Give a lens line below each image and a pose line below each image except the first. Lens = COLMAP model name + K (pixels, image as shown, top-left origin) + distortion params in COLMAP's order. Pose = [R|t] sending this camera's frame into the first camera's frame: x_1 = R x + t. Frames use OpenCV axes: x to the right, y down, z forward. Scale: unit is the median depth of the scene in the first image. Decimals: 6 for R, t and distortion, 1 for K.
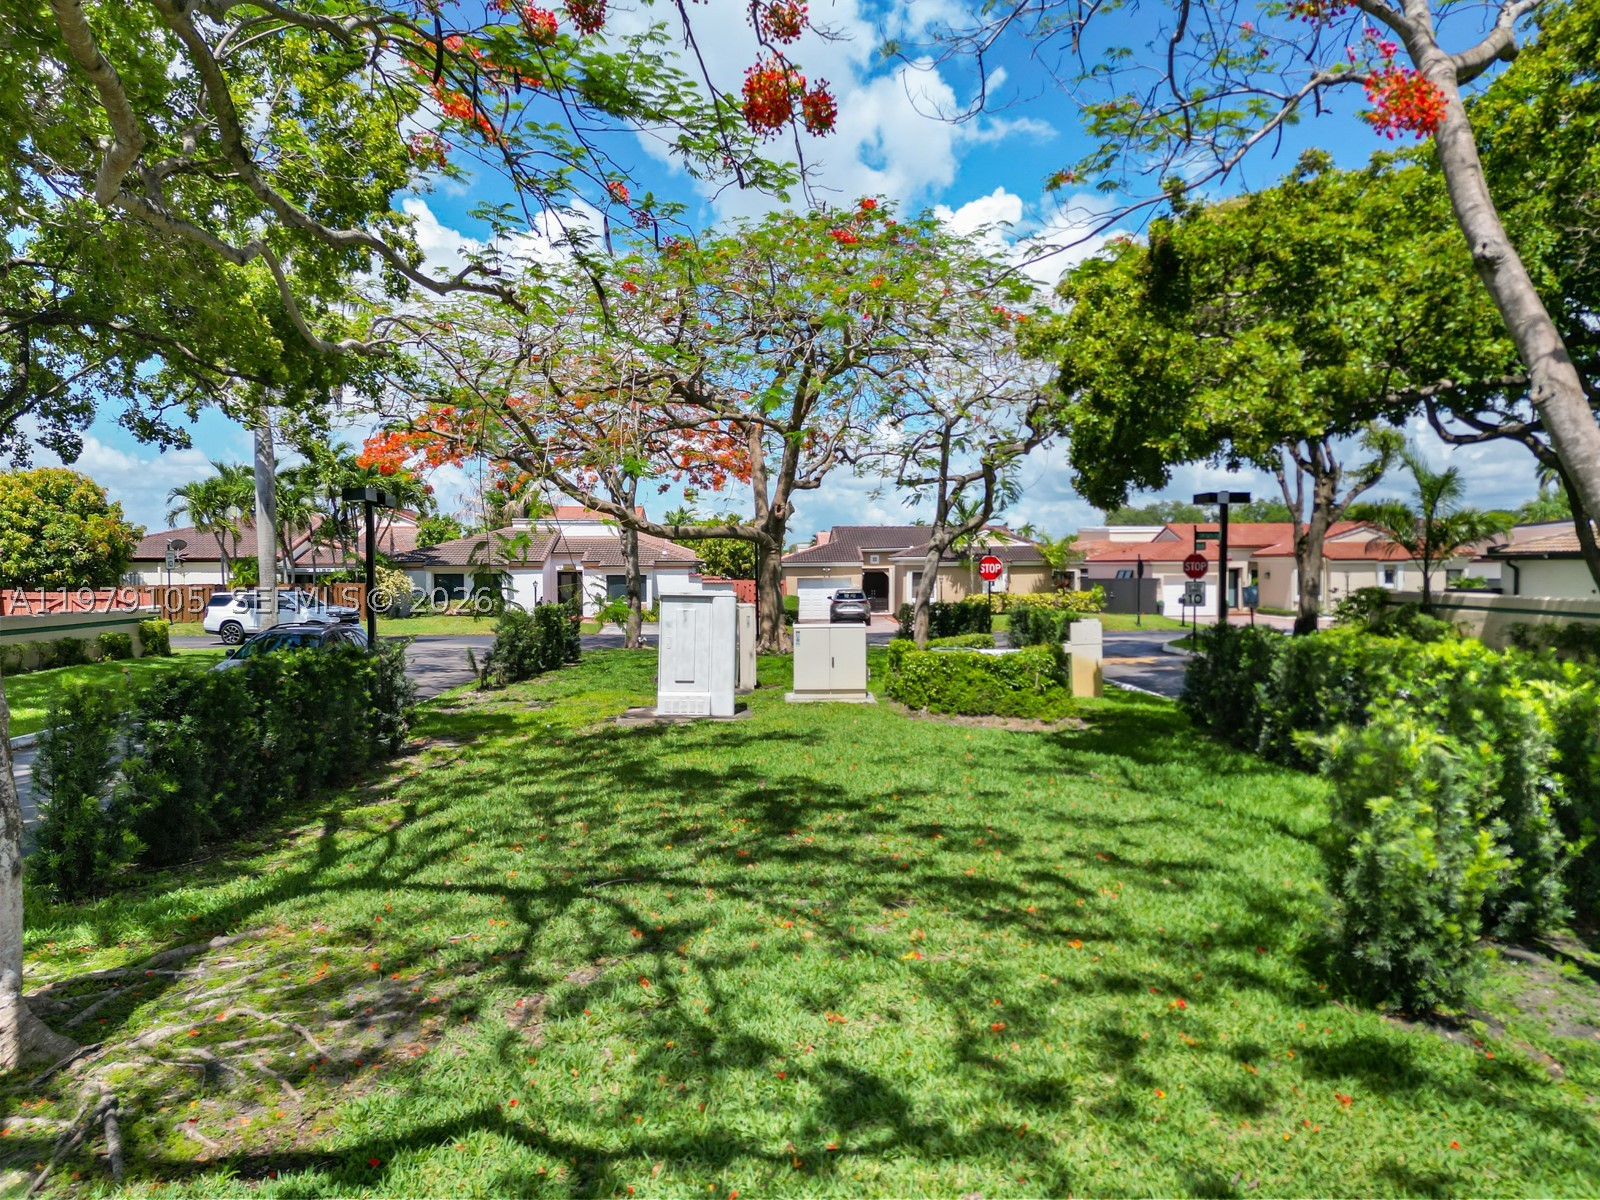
lens RADIAL K [[1134.0, 0, 801.3], [0, 1134.0, 595.8], [0, 0, 1]] dist [0.049922, -0.016697]
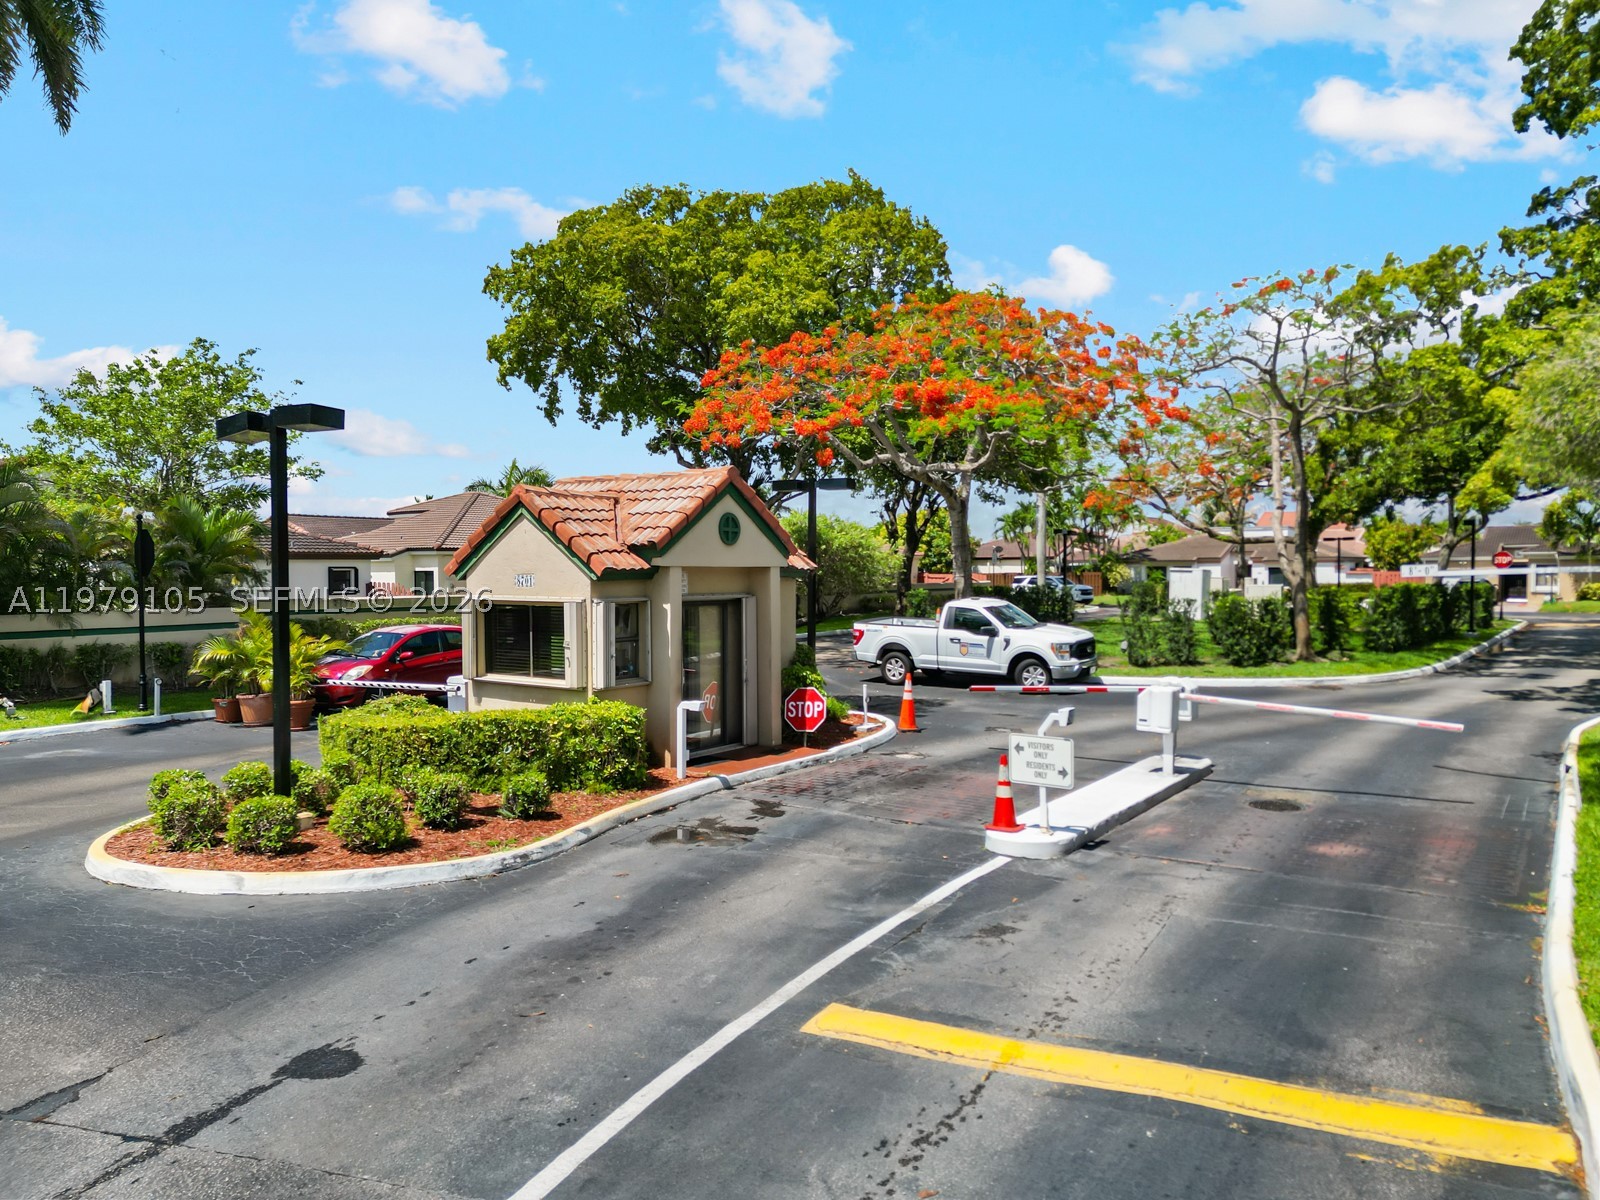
lens RADIAL K [[1134.0, 0, 799.2], [0, 1134.0, 593.2], [0, 0, 1]] dist [0.049922, -0.016697]
pose [[0.784872, 0.013467, -0.619512, 0.270580], [-0.013977, 0.999894, 0.004029, 0.017775], [0.619501, 0.005497, 0.784977, -0.504629]]
